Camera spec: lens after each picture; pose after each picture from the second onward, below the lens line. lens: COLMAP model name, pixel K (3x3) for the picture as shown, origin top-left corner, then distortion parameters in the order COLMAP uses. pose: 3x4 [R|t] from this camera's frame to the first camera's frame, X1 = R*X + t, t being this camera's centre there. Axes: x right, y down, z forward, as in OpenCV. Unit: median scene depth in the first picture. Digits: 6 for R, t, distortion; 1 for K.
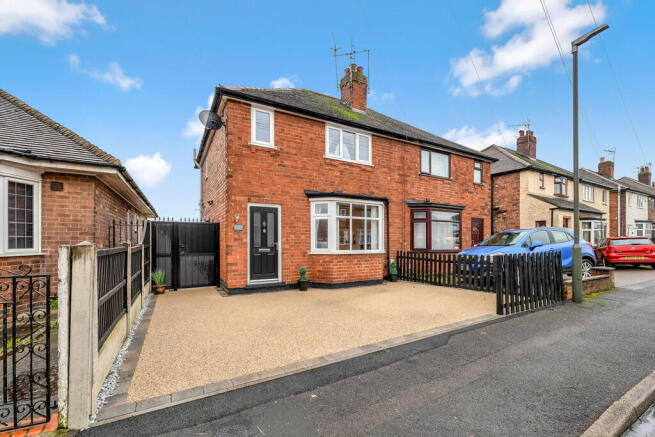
lens RADIAL K [[266.5, 0, 327.5], [0, 266.5, 219.9], [0, 0, 1]] dist [-0.000602, -0.000126]
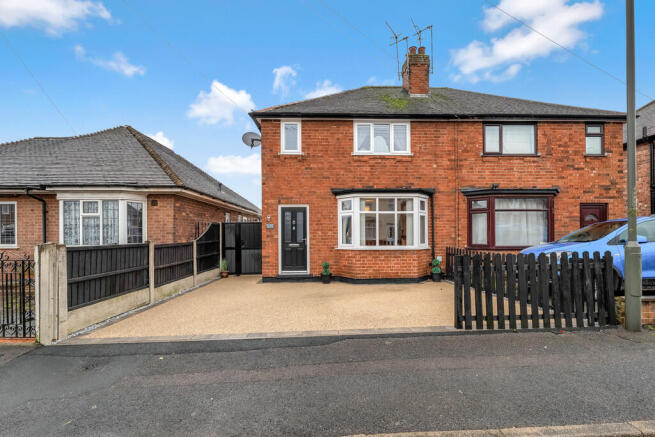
lens RADIAL K [[262.0, 0, 329.1], [0, 262.0, 215.4], [0, 0, 1]] dist [-0.000442, 0.000018]
pose [[0.893731, -0.041494, -0.446680, 0.375989], [0.044016, 0.999020, -0.004735, -0.001884], [0.446439, -0.015429, 0.894681, 0.062652]]
